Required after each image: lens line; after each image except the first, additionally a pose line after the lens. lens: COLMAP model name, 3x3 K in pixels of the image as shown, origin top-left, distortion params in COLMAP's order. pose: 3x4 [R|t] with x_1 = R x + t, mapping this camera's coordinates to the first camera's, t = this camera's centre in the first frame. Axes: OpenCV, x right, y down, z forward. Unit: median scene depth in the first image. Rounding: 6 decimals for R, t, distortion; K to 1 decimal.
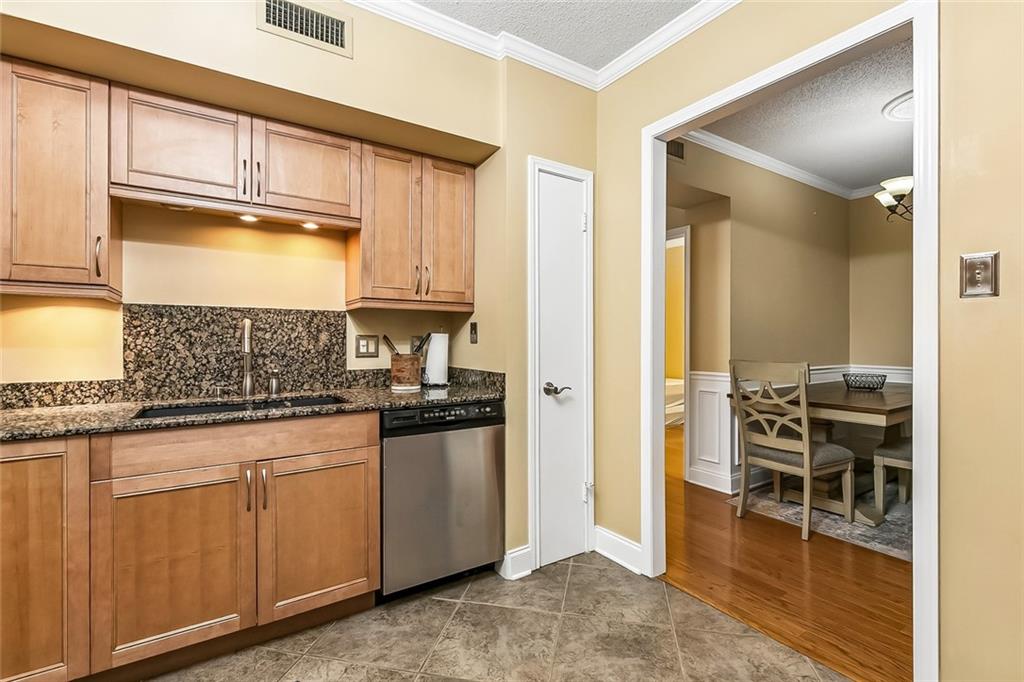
lens RADIAL K [[457.4, 0, 514.2], [0, 457.4, 339.7], [0, 0, 1]] dist [-0.001025, 0.000622]
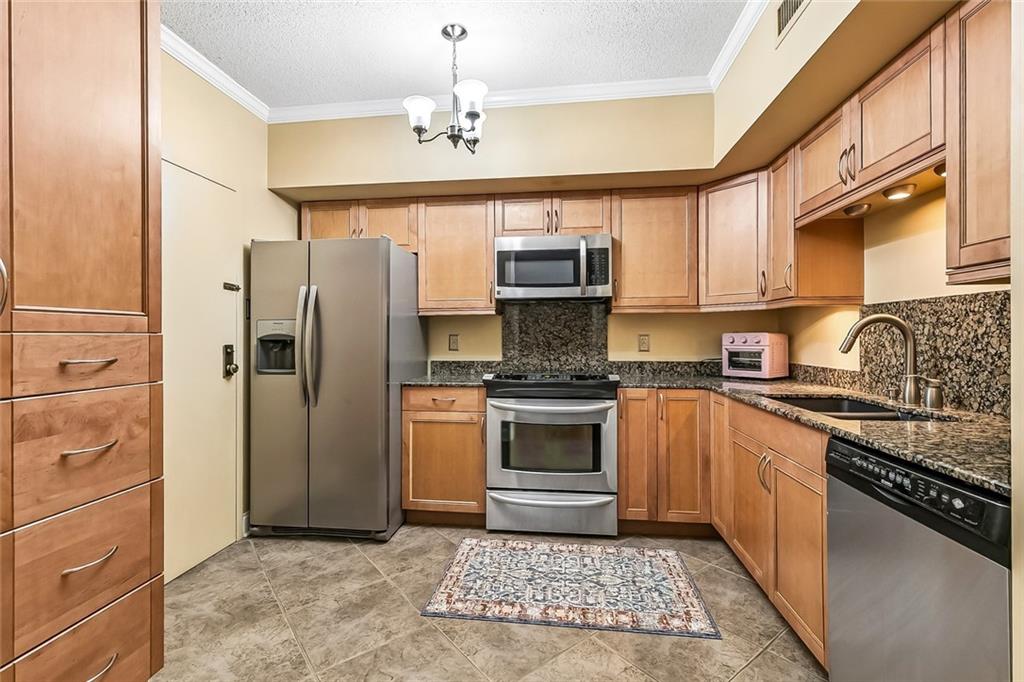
lens RADIAL K [[457.4, 0, 509.9], [0, 457.4, 335.8], [0, 0, 1]] dist [-0.001025, 0.000622]
pose [[-0.642749, -0.001387, -0.766076, 0.524302], [0.000934, 0.999996, -0.002594, -0.001059], [0.766077, -0.002383, -0.642745, 0.947070]]
